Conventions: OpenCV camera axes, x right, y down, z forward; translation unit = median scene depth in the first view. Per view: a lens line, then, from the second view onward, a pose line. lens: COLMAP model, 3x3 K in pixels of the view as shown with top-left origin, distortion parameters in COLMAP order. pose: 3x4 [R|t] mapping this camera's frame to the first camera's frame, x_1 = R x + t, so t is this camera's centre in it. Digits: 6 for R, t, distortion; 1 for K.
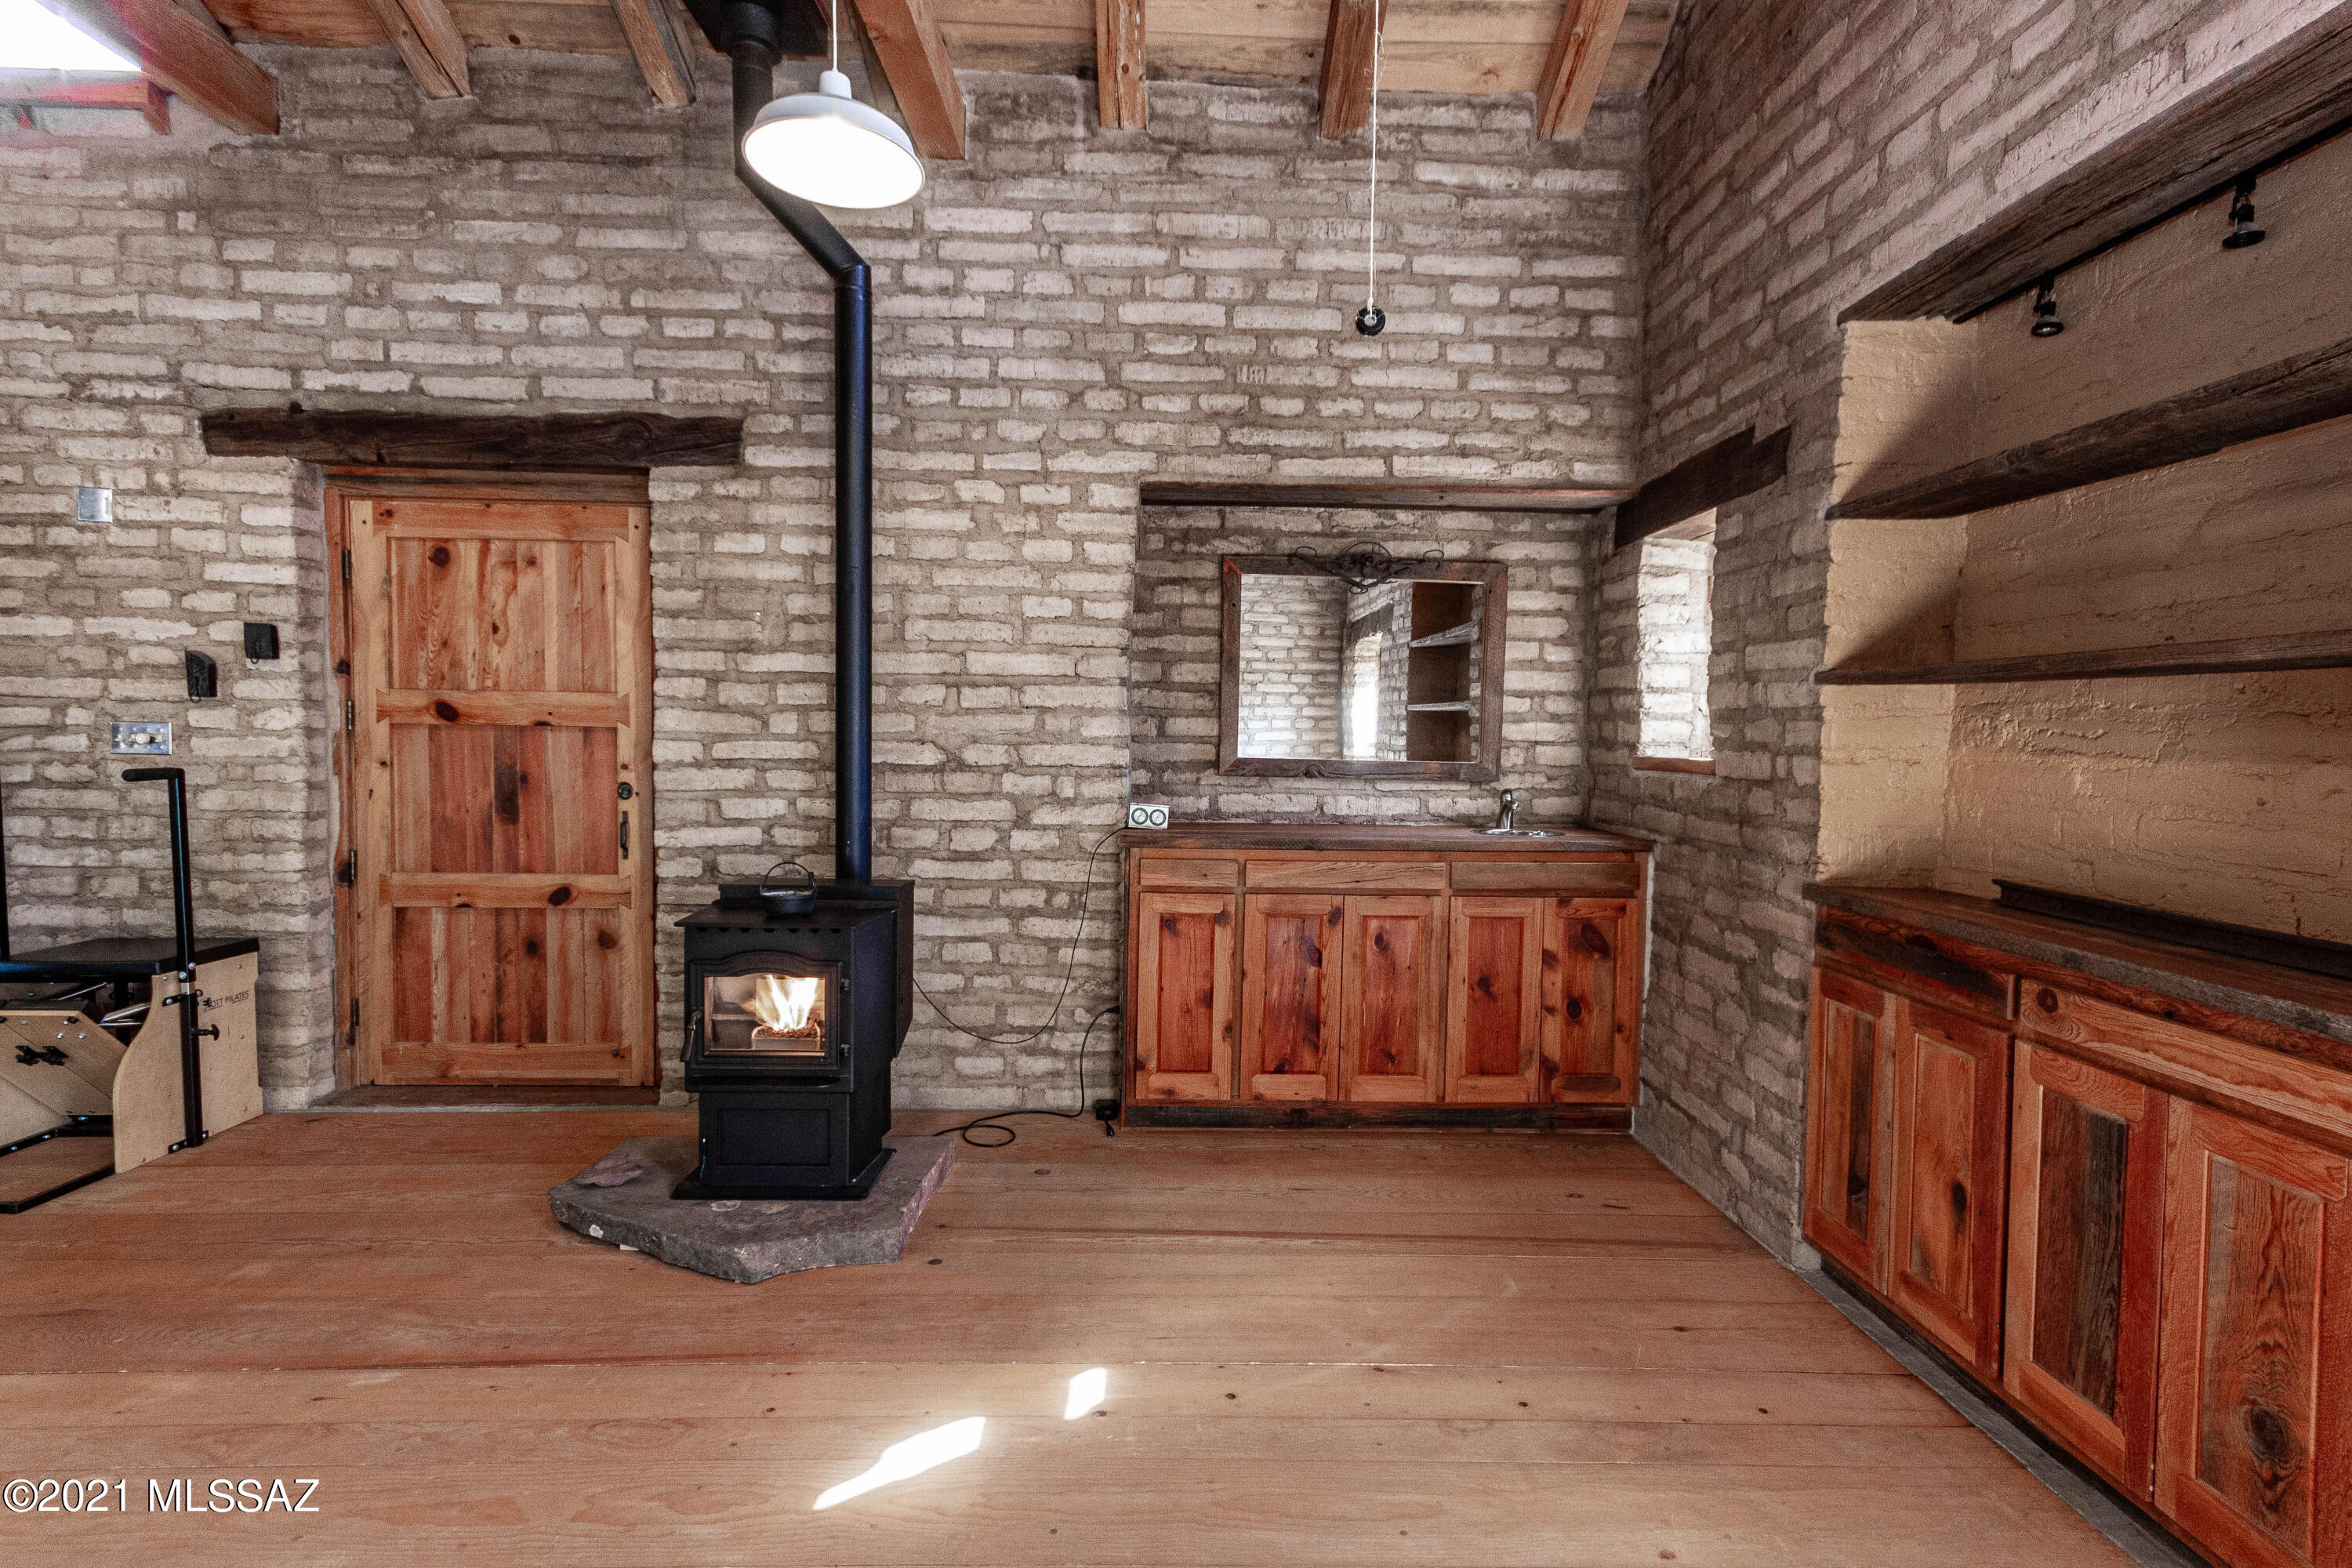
lens RADIAL K [[1102.4, 0, 1190.4], [0, 1102.4, 782.0], [0, 0, 1]] dist [0.002362, -0.000823]
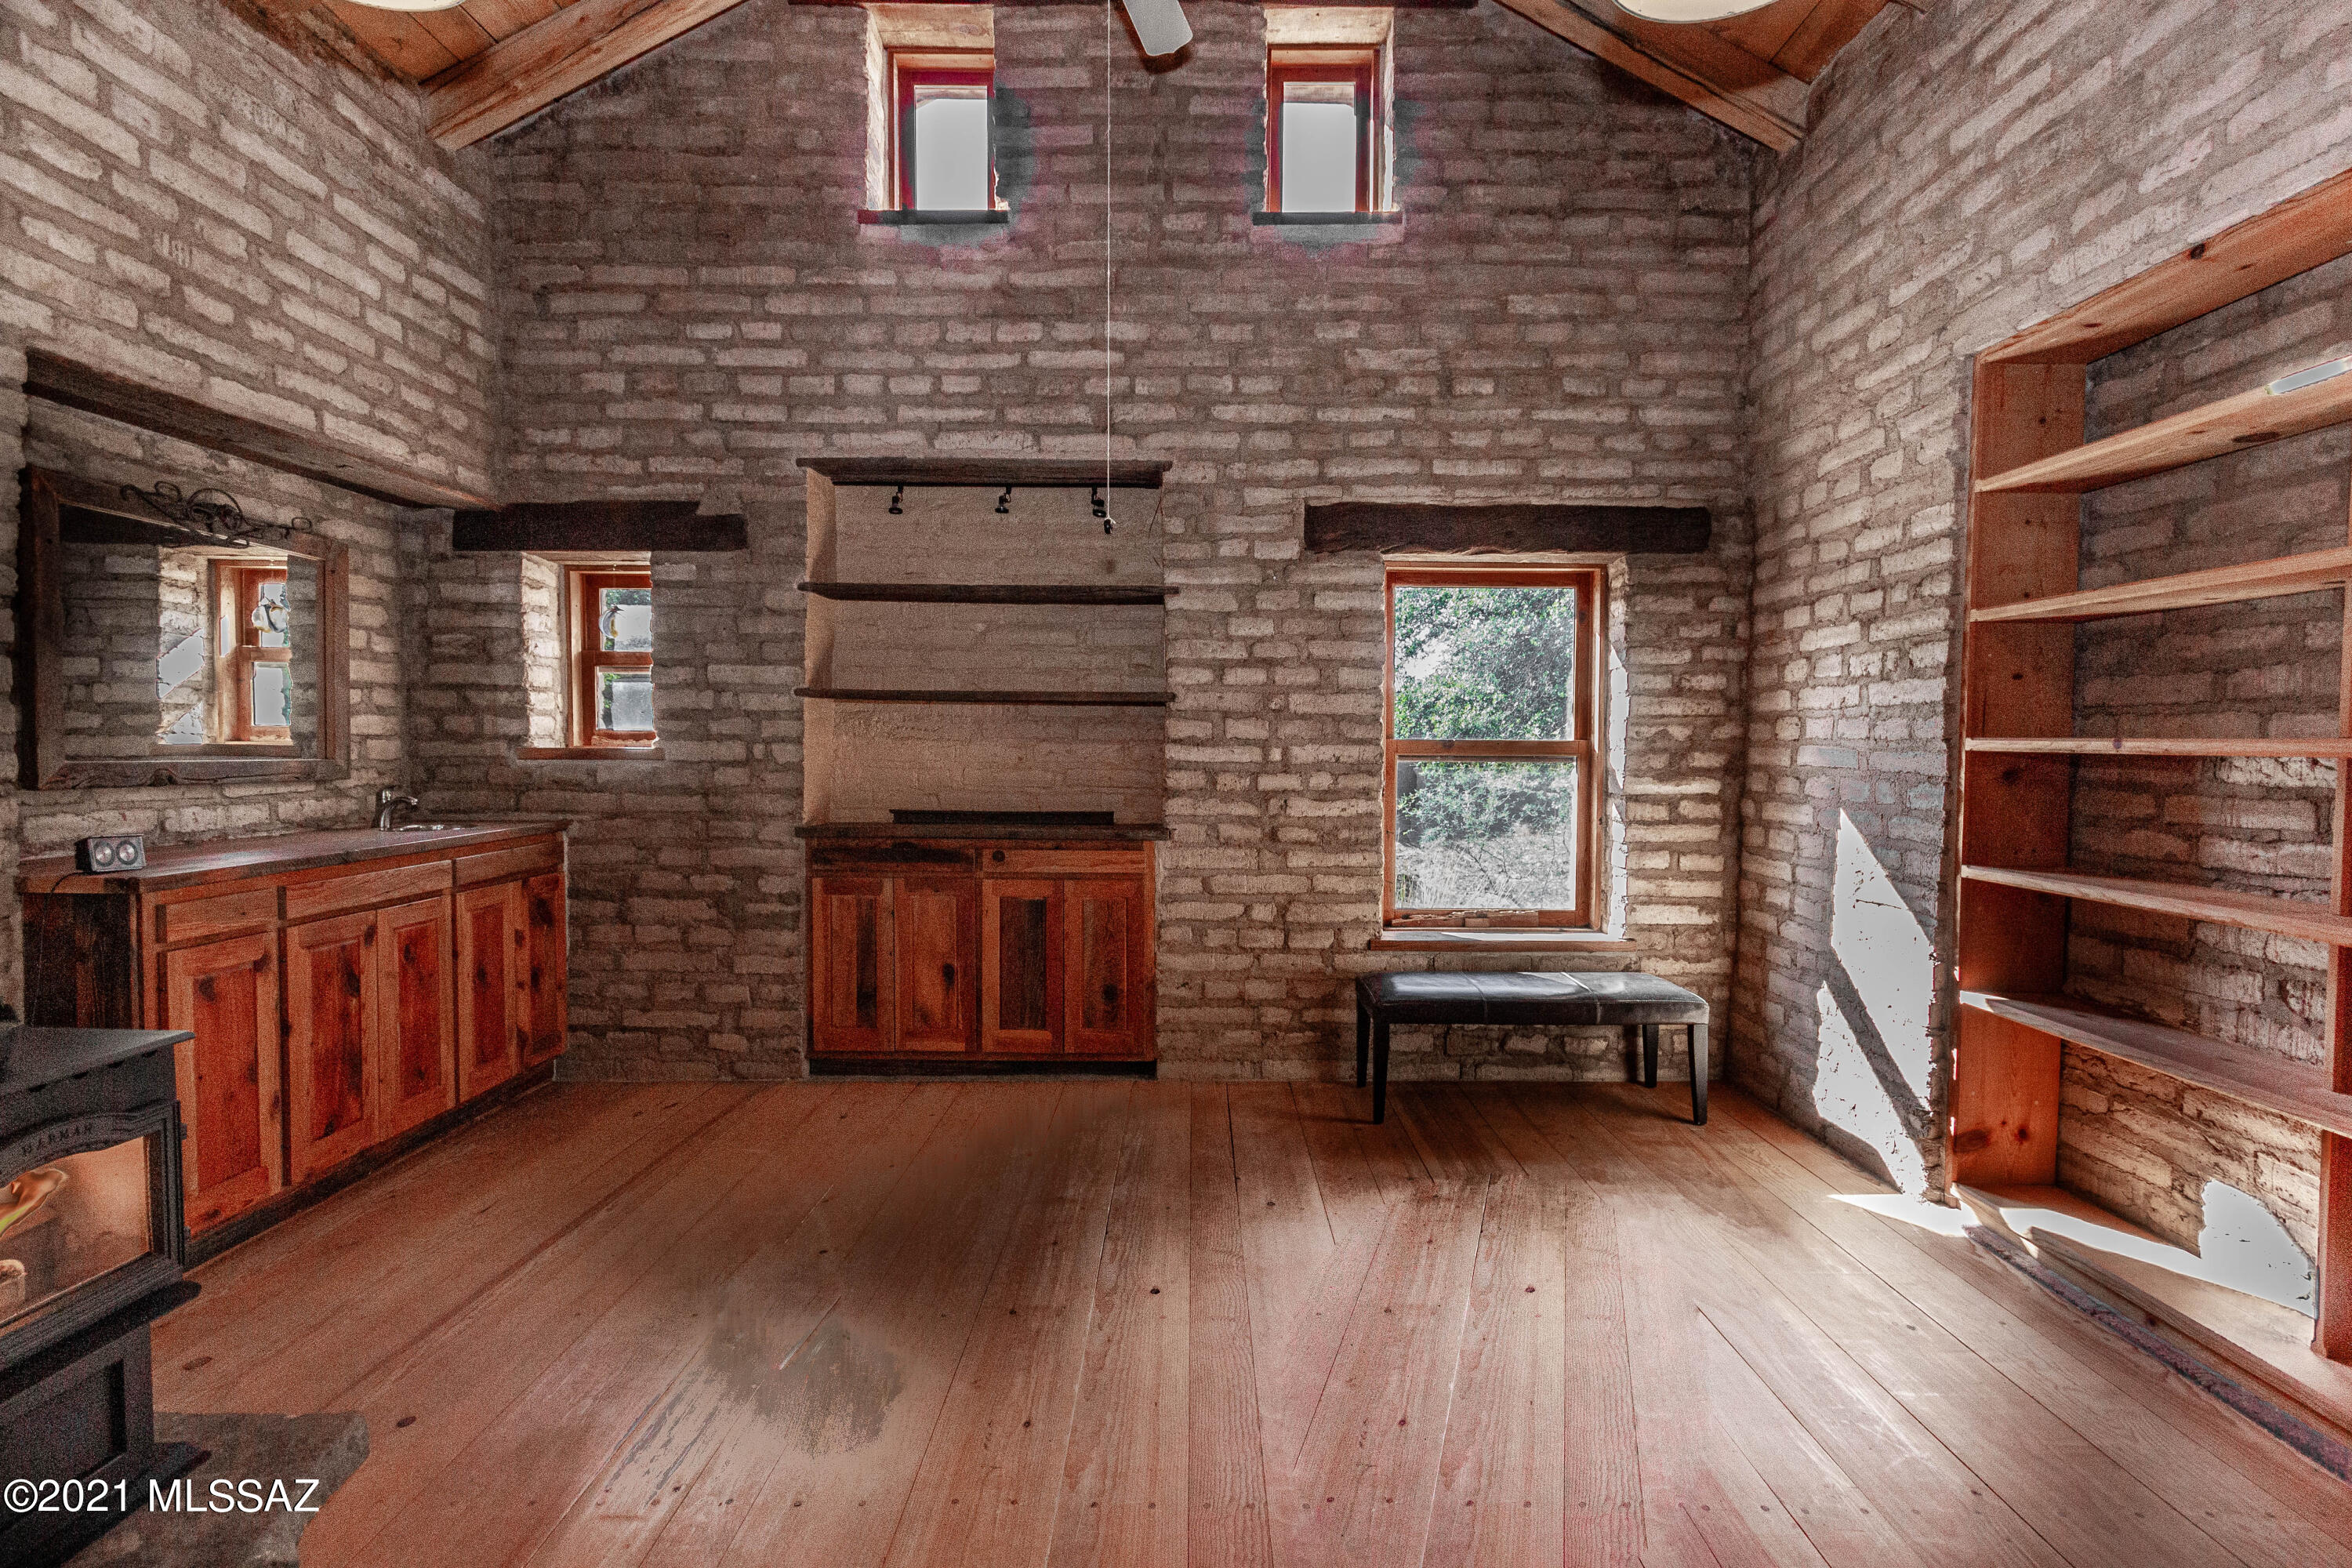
lens RADIAL K [[1102.4, 0, 1190.4], [0, 1102.4, 782.0], [0, 0, 1]] dist [0.002362, -0.000823]
pose [[0.025032, -0.051886, 0.998339, -0.721389], [0.038970, 0.997944, 0.050888, -0.020072], [-0.998927, 0.037631, 0.027002, 0.313664]]
